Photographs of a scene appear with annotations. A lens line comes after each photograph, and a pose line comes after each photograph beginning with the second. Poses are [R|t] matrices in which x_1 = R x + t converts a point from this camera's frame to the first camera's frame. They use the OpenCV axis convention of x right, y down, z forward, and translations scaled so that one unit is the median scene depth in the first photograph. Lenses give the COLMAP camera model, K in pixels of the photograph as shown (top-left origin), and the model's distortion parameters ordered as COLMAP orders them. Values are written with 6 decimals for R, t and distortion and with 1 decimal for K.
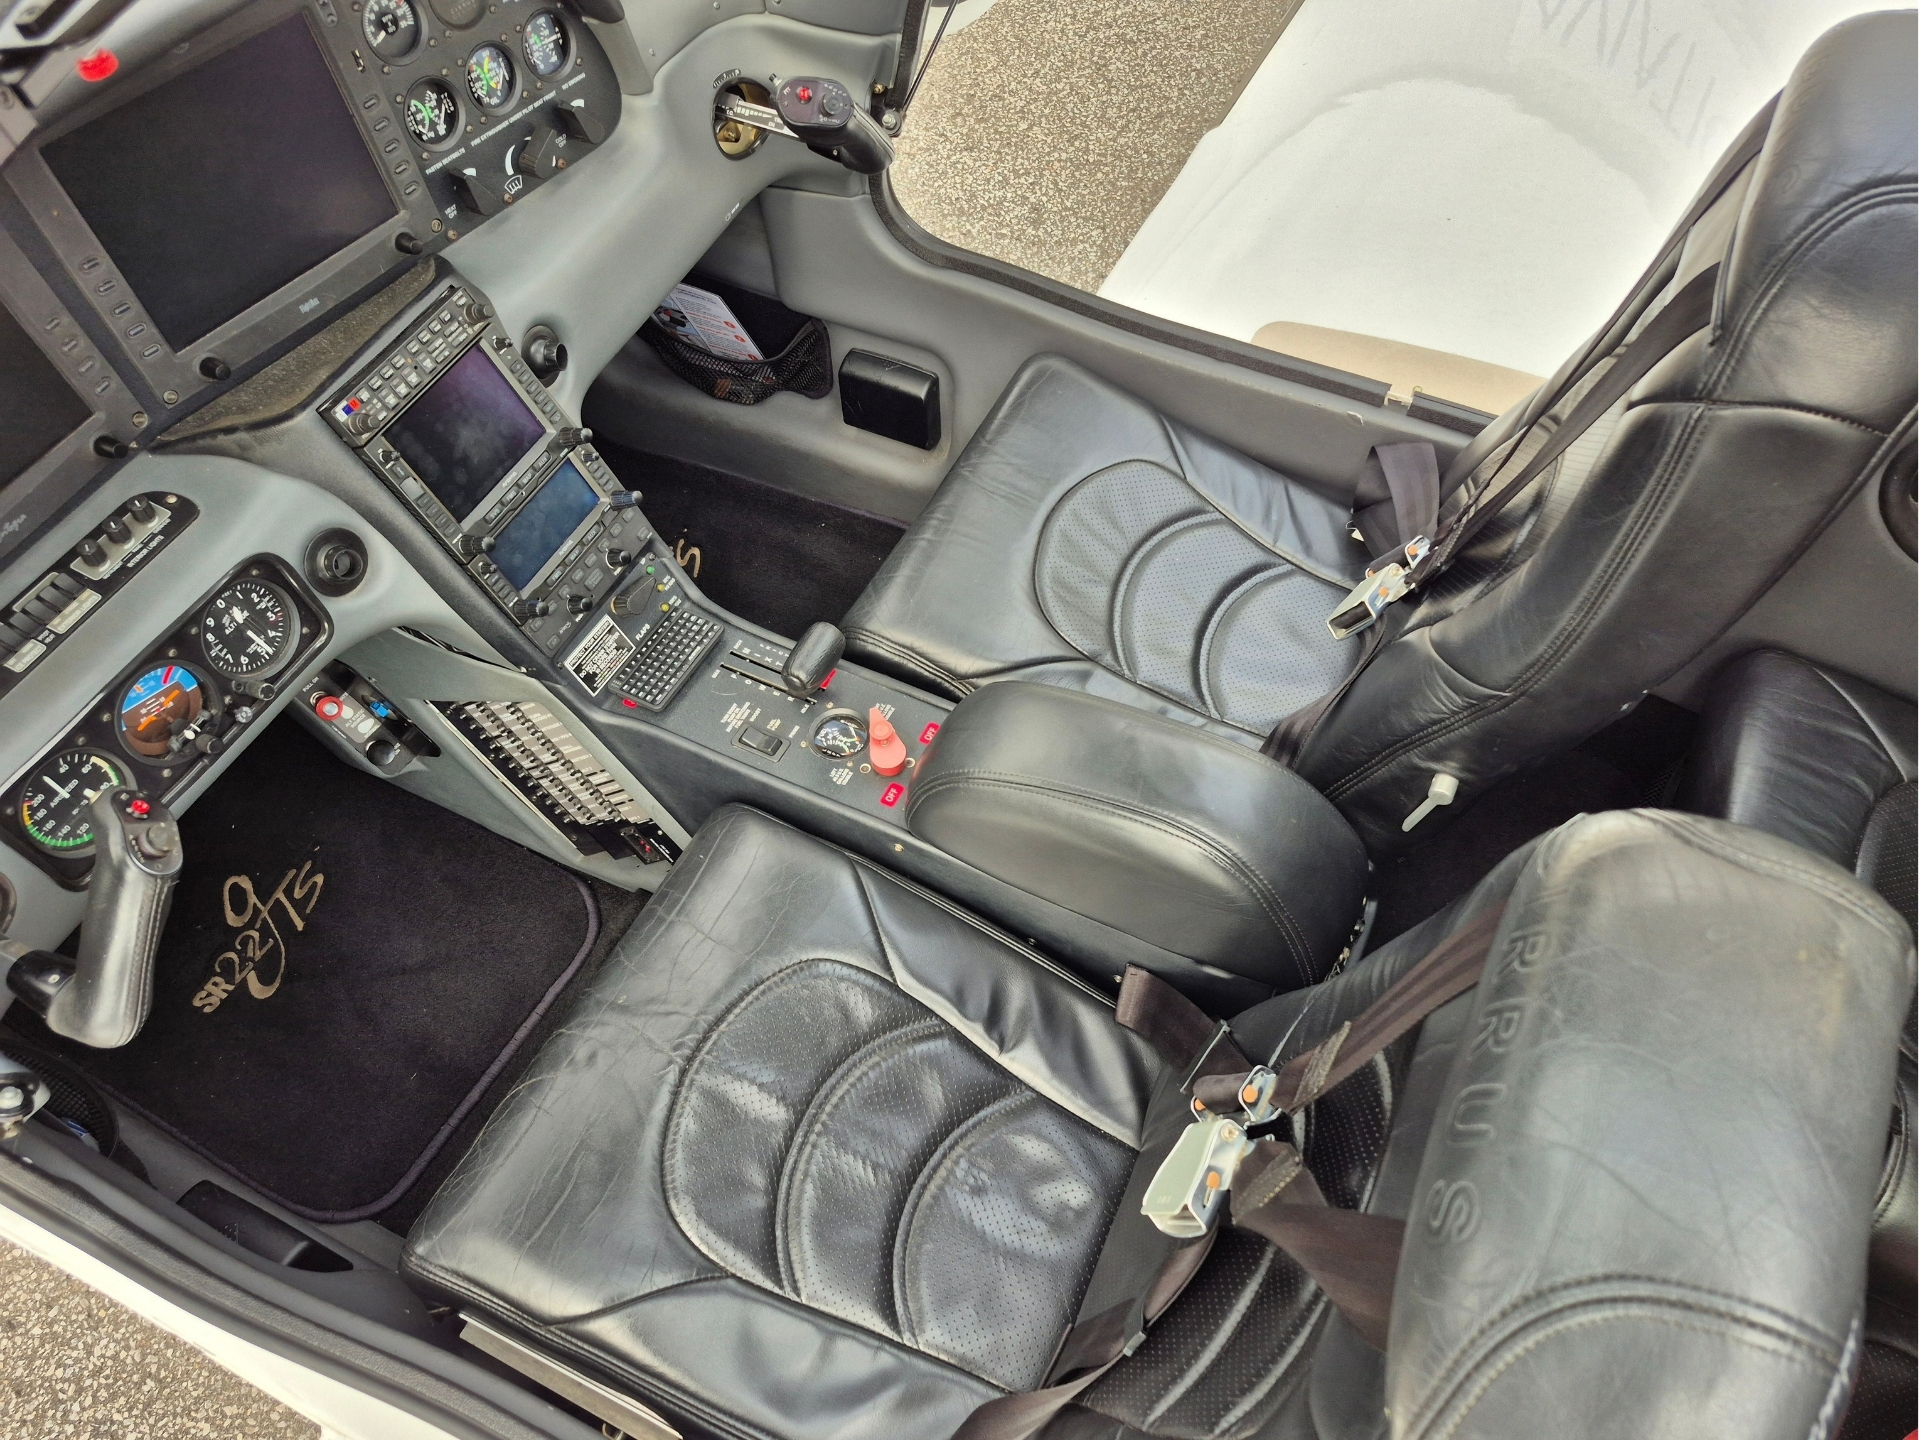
lens RADIAL K [[1380.9, 0, 955.6], [0, 1380.9, 738.4], [0, 0, 1]] dist [0.138691, -0.182747]
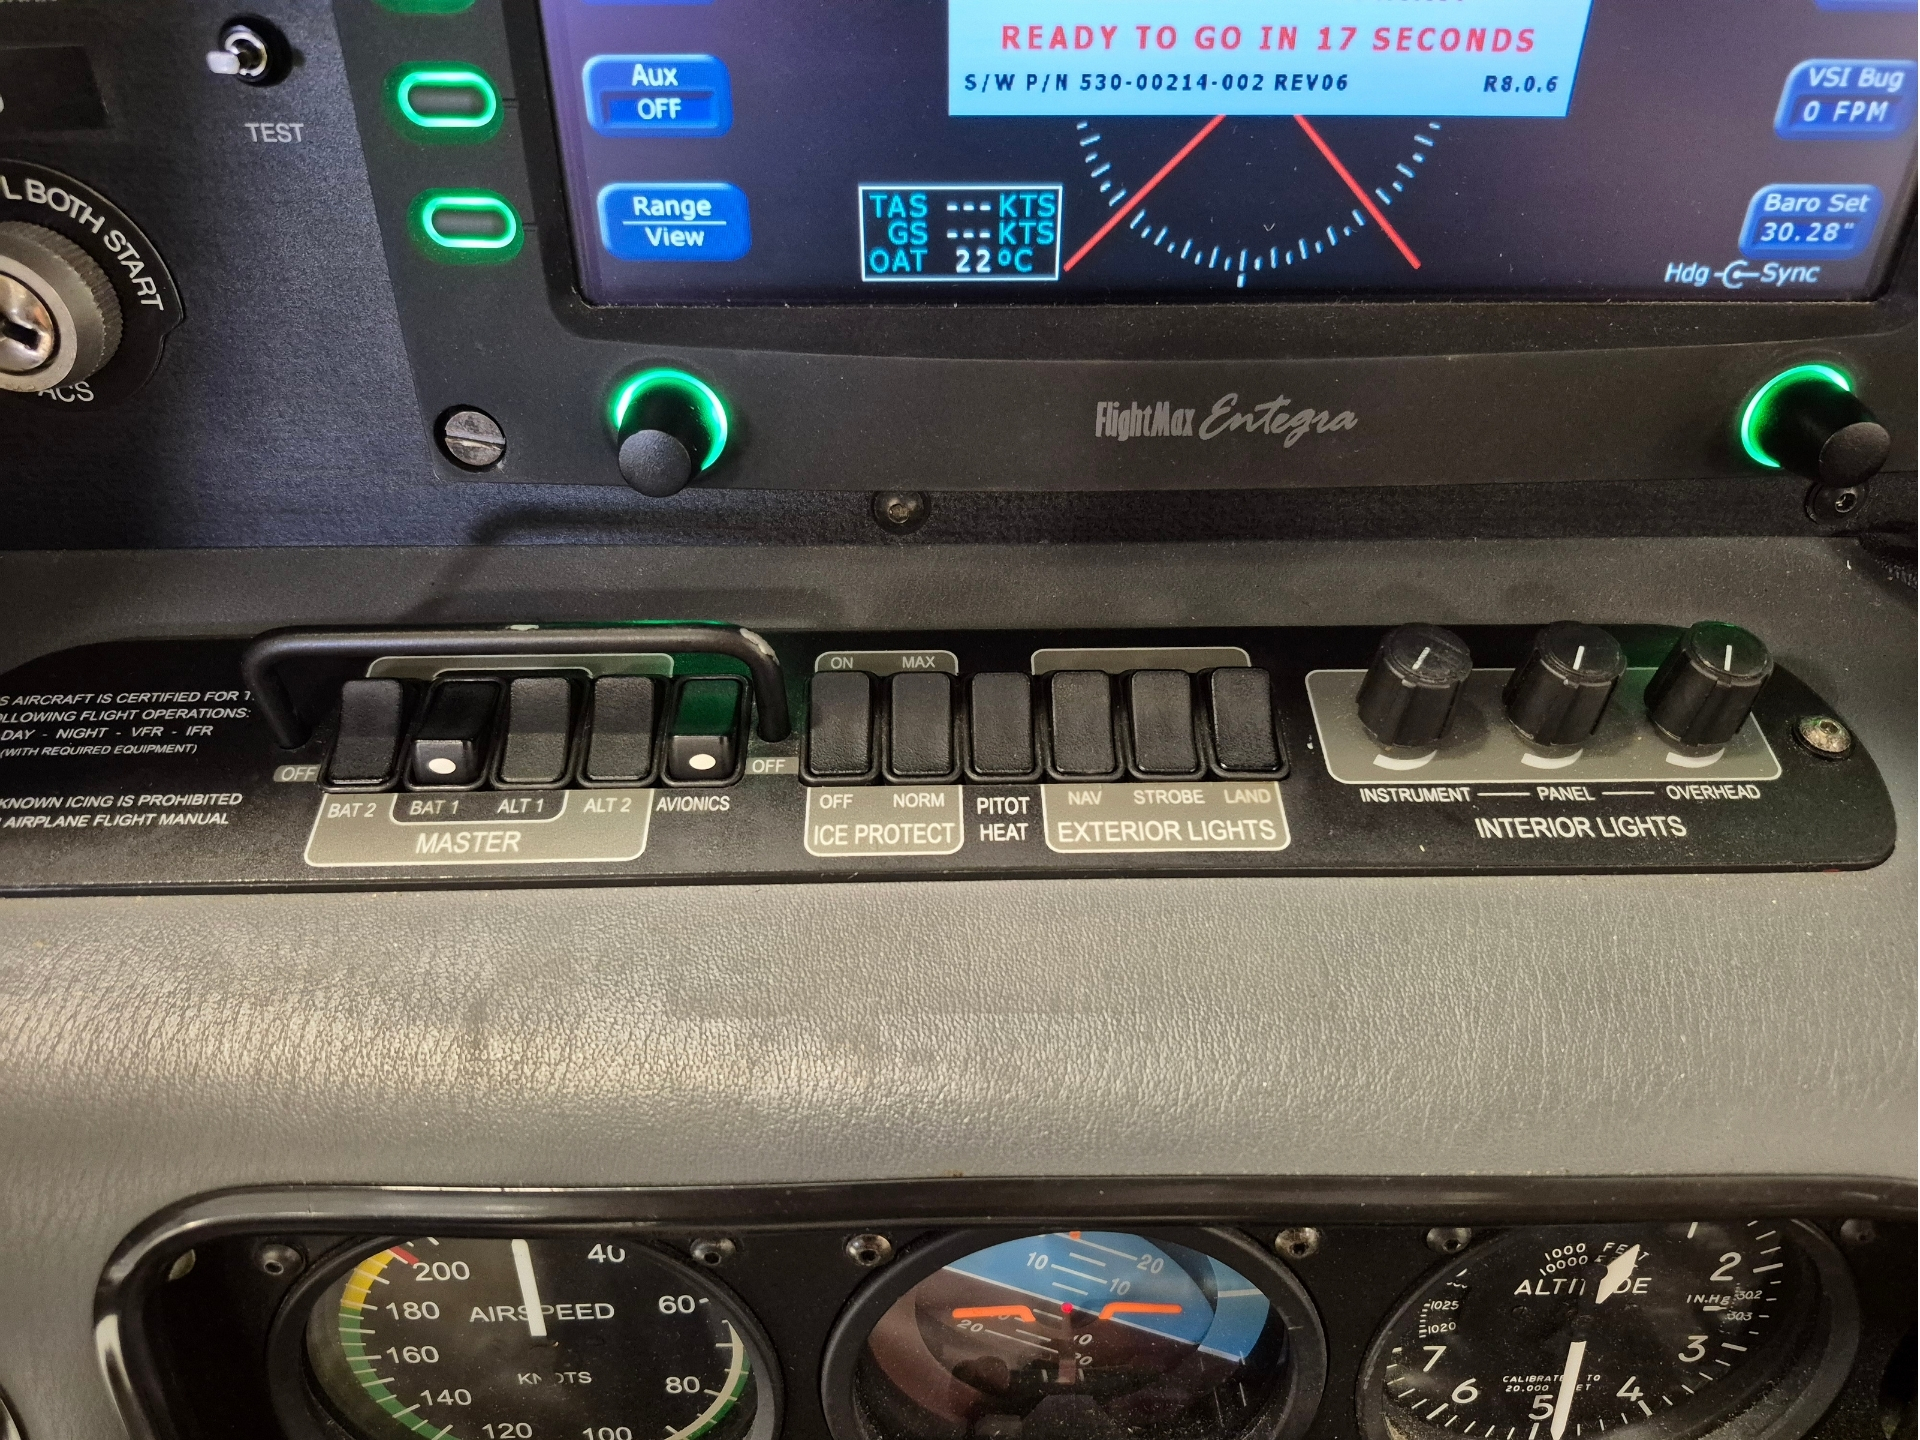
lens RADIAL K [[1355.3, 0, 958.2], [0, 1355.3, 716.8], [0, 0, 1]] dist [0.040725, -0.074956]
pose [[0.470645, 0.608778, -0.638656, -0.429926], [-0.739274, 0.667201, 0.091195, -0.080541], [0.481630, 0.429221, 0.764069, 0.685957]]
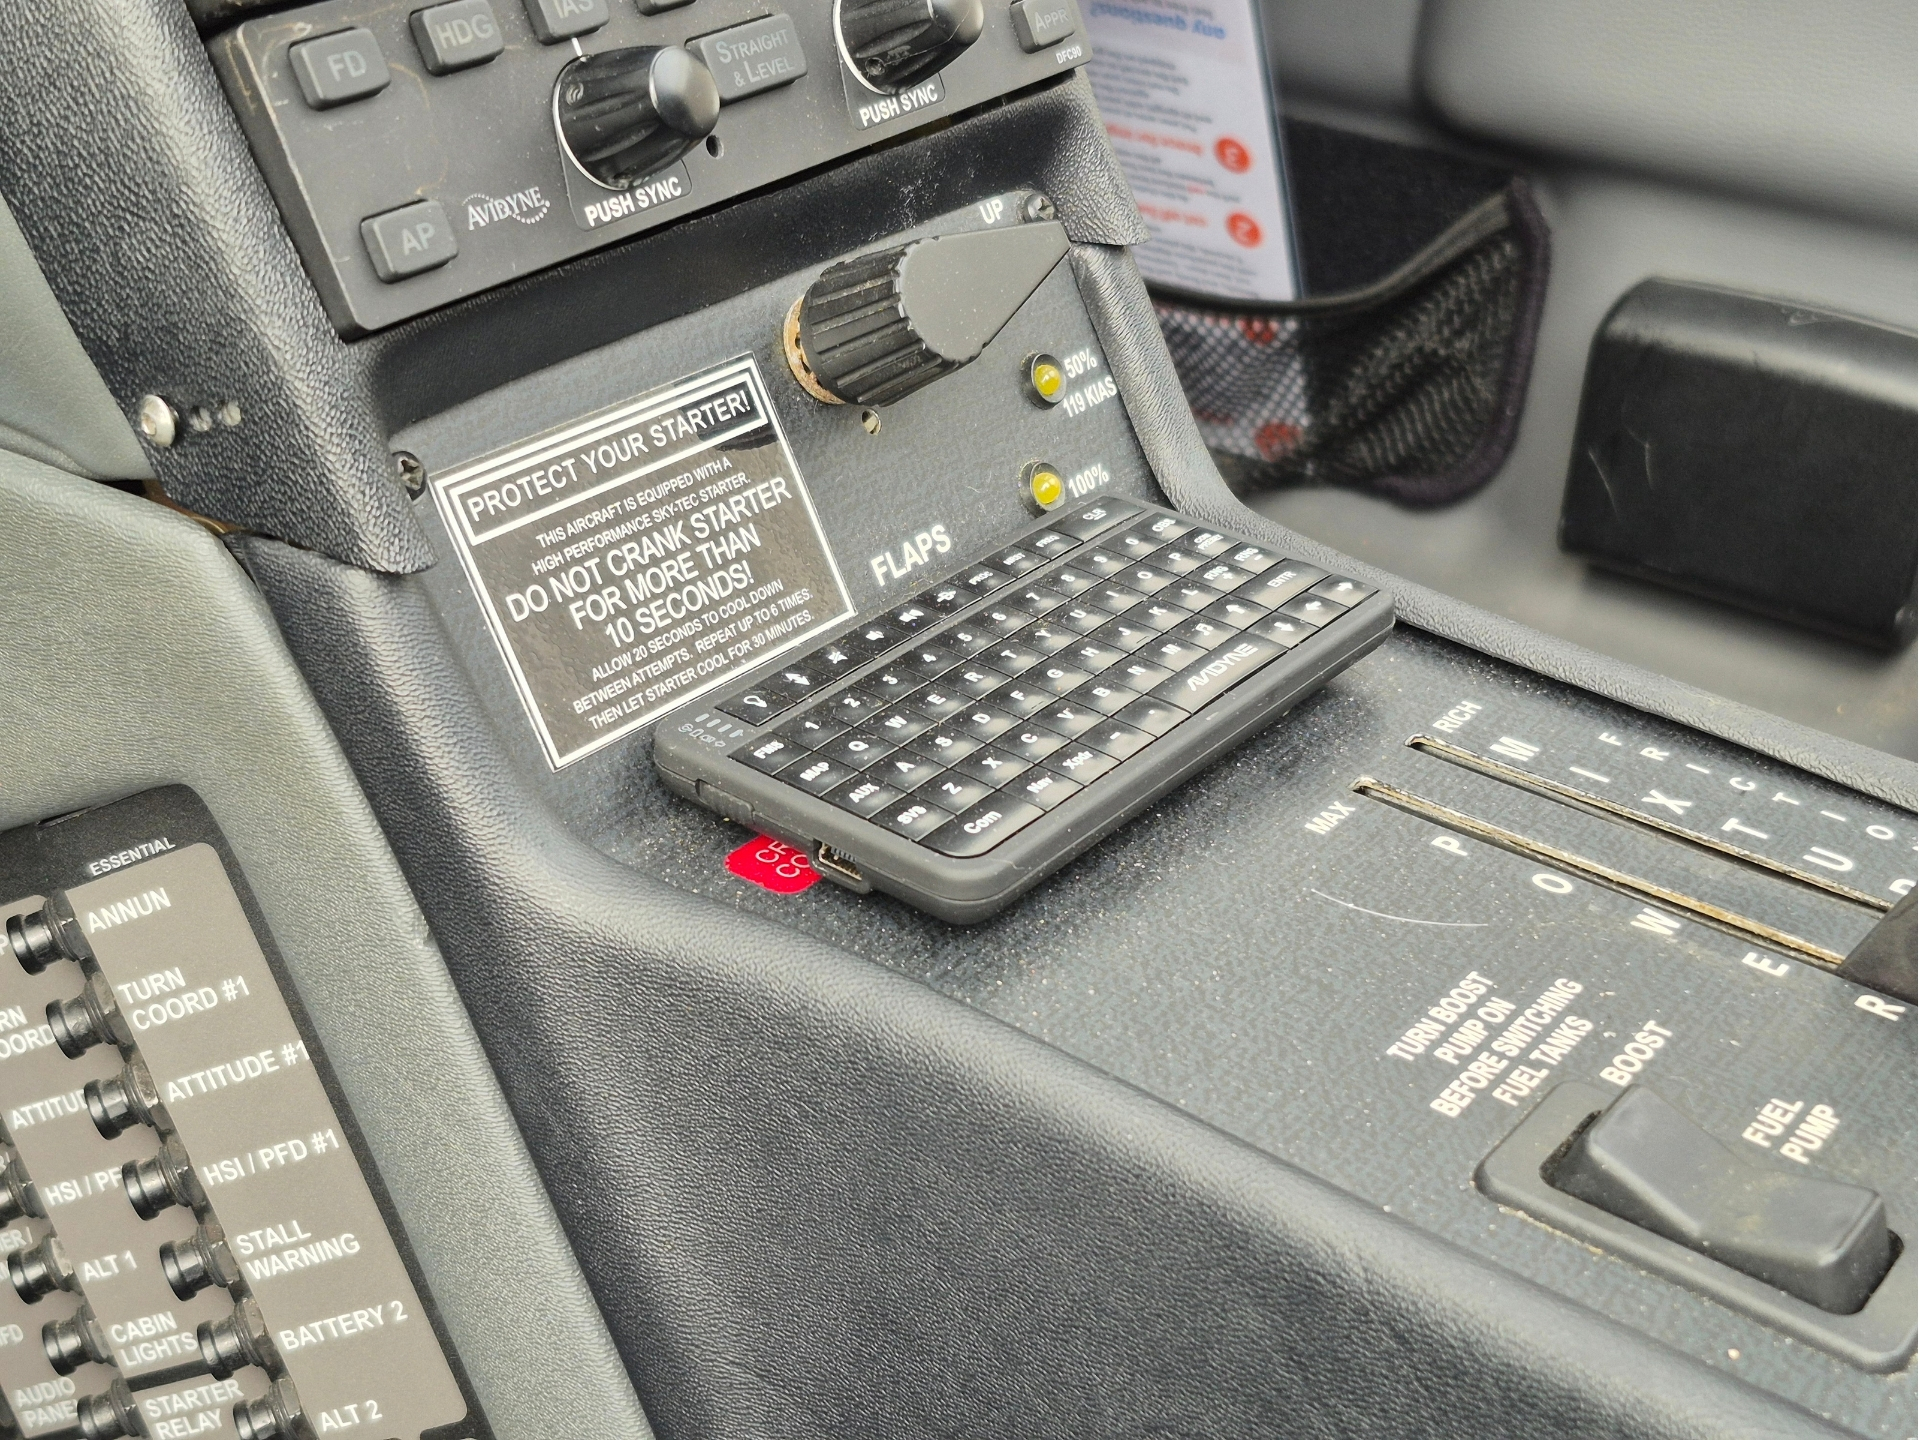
lens RADIAL K [[2685.9, 0, 959.8], [0, 2685.9, 723.5], [0, 0, 1]] dist [0.168225, -0.429610]
pose [[0.982576, 0.147272, -0.113380, -0.194988], [-0.181903, 0.887207, -0.423998, 0.084989], [0.038148, 0.437235, 0.898538, 0.779908]]
